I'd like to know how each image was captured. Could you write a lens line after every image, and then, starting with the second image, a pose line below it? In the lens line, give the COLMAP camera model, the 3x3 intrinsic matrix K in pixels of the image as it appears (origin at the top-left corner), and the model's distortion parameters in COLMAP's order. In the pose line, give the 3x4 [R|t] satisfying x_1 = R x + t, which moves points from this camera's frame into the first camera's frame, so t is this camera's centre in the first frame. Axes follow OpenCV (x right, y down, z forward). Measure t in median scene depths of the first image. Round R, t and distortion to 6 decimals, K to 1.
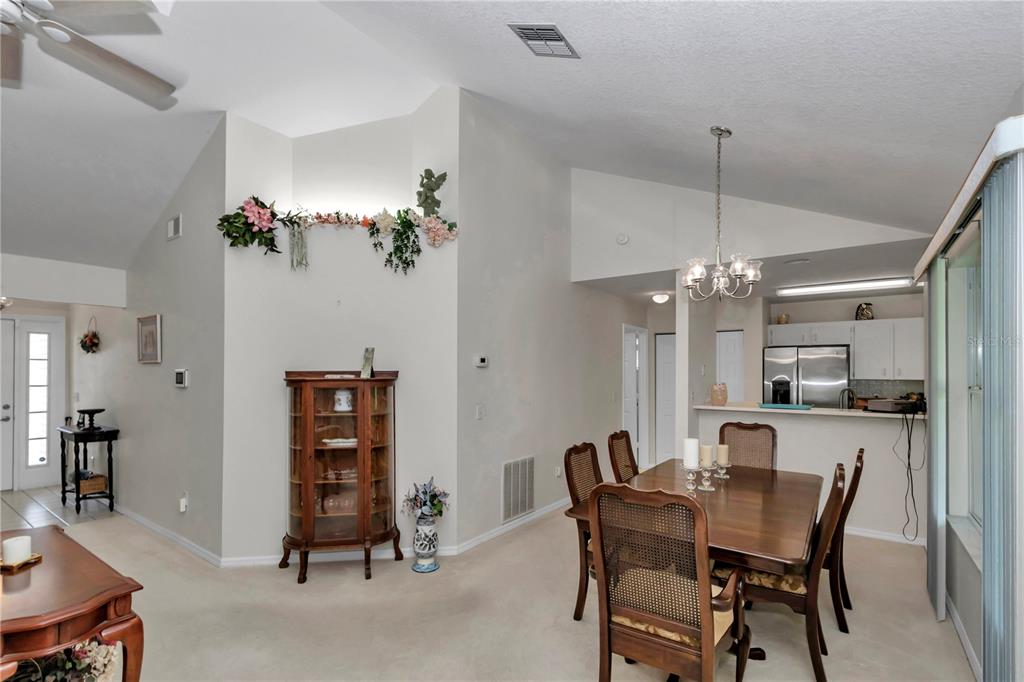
lens RADIAL K [[476.1, 0, 486.7], [0, 476.1, 370.4], [0, 0, 1]] dist [-0.002322, -0.000419]
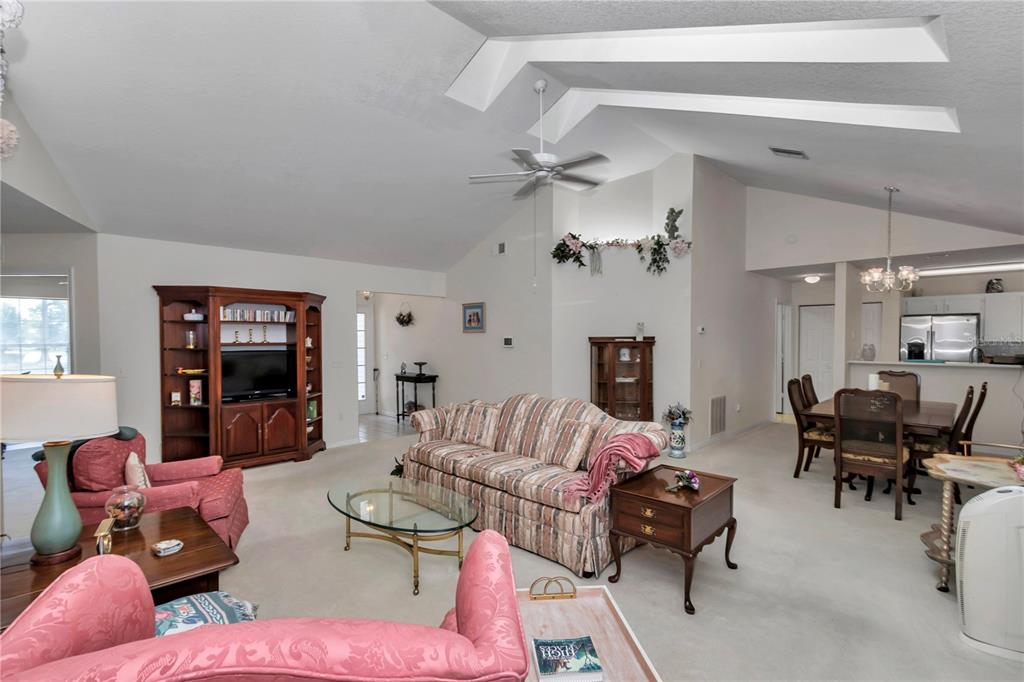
lens RADIAL K [[467.2, 0, 486.8], [0, 467.2, 349.4], [0, 0, 1]] dist [-0.001463, -0.000804]
pose [[0.986724, -0.001554, -0.162396, -0.486421], [0.005972, 0.999625, 0.026721, -0.000582], [0.162293, -0.027336, 0.986364, -0.646041]]
